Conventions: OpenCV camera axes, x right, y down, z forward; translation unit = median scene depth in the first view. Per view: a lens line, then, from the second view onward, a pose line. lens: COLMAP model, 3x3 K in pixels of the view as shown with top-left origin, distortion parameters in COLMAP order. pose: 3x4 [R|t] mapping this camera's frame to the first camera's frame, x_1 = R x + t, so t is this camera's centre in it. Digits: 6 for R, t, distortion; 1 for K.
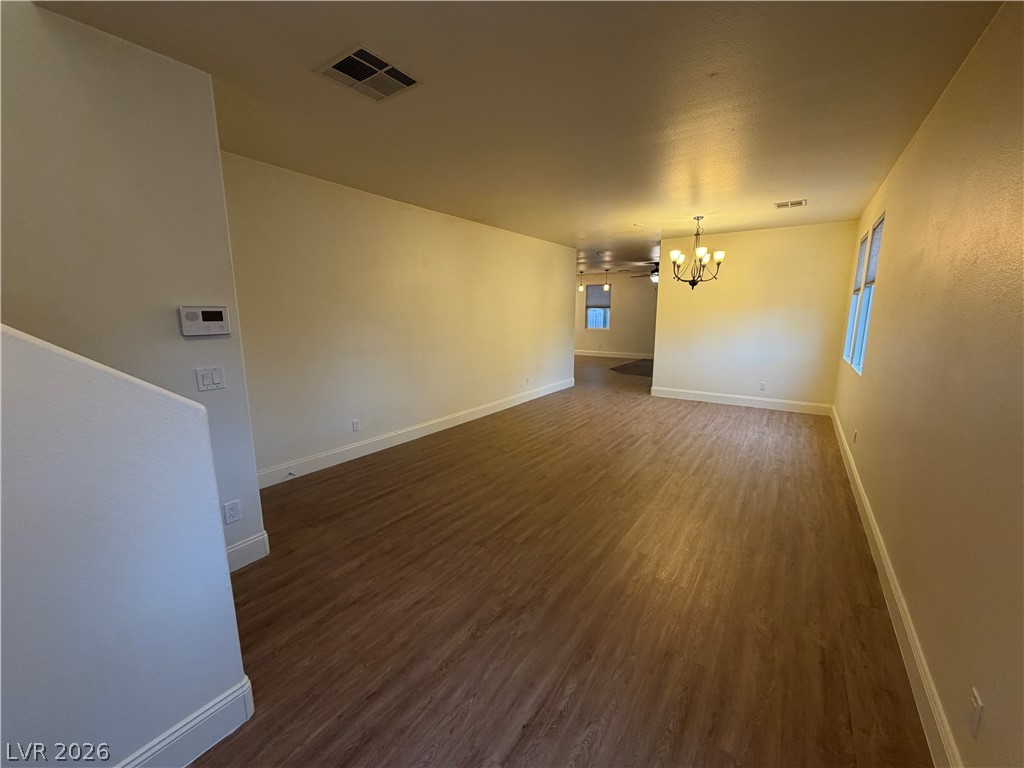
lens RADIAL K [[405.8, 0, 512.1], [0, 405.8, 383.0], [0, 0, 1]] dist [-0.000047, -0.000027]
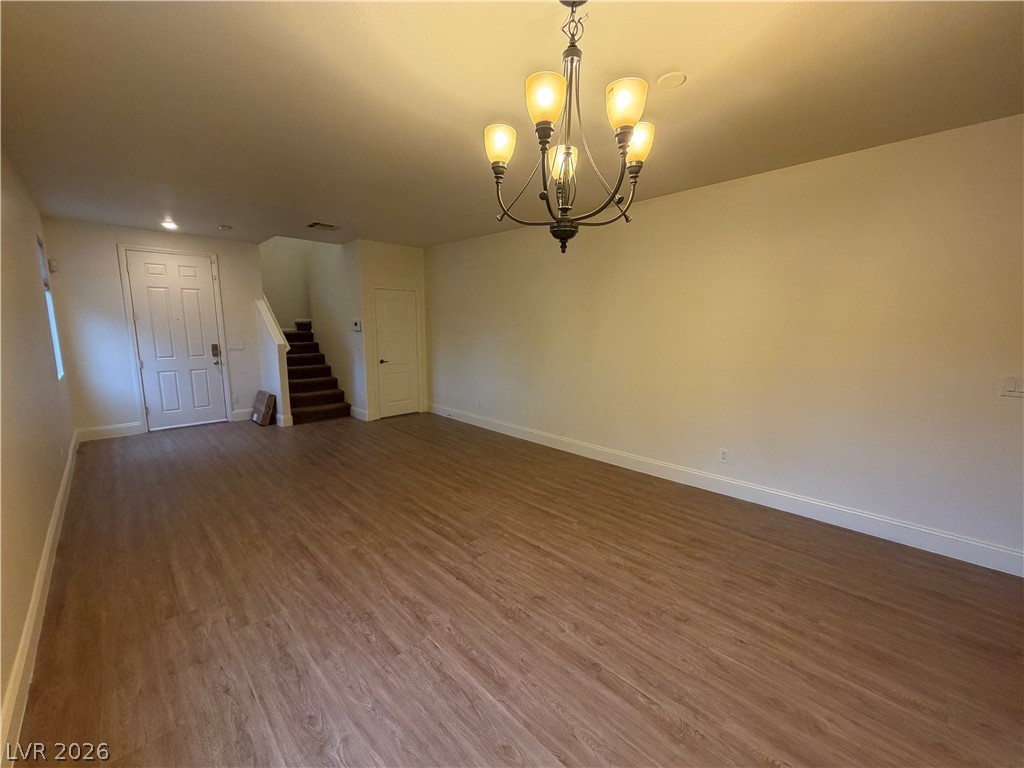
lens RADIAL K [[405.8, 0, 513.3], [0, 405.8, 383.1], [0, 0, 1]] dist [-0.000047, -0.000027]
pose [[-0.175421, 0.141413, -0.974284, 0.914517], [-0.177249, 0.968922, 0.172548, -0.218934], [0.968406, 0.202959, -0.144904, 1.230744]]
